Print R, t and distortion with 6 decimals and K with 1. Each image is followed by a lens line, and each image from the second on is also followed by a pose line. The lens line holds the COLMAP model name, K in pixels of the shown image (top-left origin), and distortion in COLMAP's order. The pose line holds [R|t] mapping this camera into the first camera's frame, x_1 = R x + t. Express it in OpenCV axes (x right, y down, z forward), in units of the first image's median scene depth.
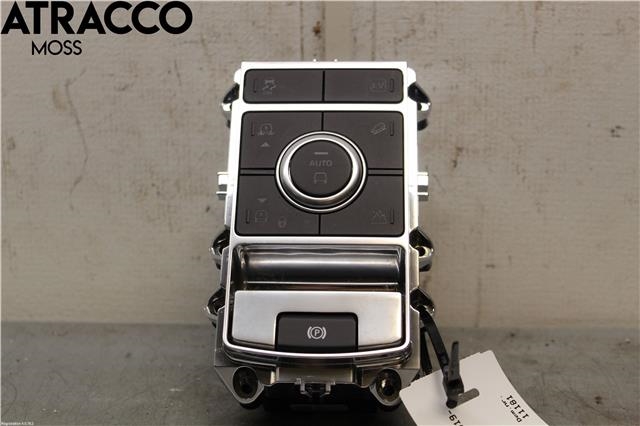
lens RADIAL K [[1088.7, 0, 317.6], [0, 1088.7, 212.7], [0, 0, 1]] dist [0.004500, 0.000000]
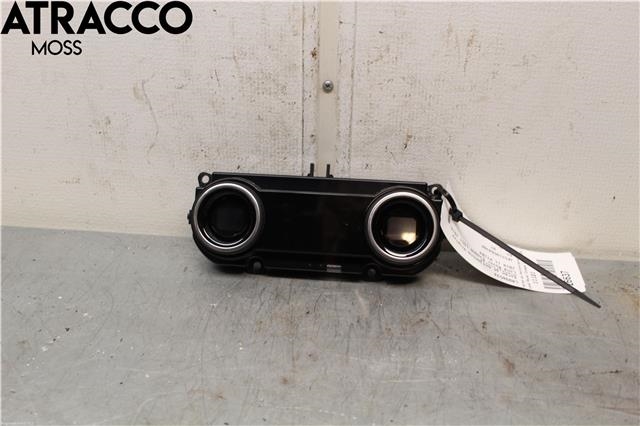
lens RADIAL K [[689.6, 0, 316.8], [0, 689.6, 212.3], [0, 0, 1]] dist [-0.089968, 0.000000]
pose [[0.999178, 0.035159, -0.020187, 0.028612], [-0.029039, 0.968112, 0.248828, -0.187933], [0.028292, -0.248037, 0.968337, 0.075509]]
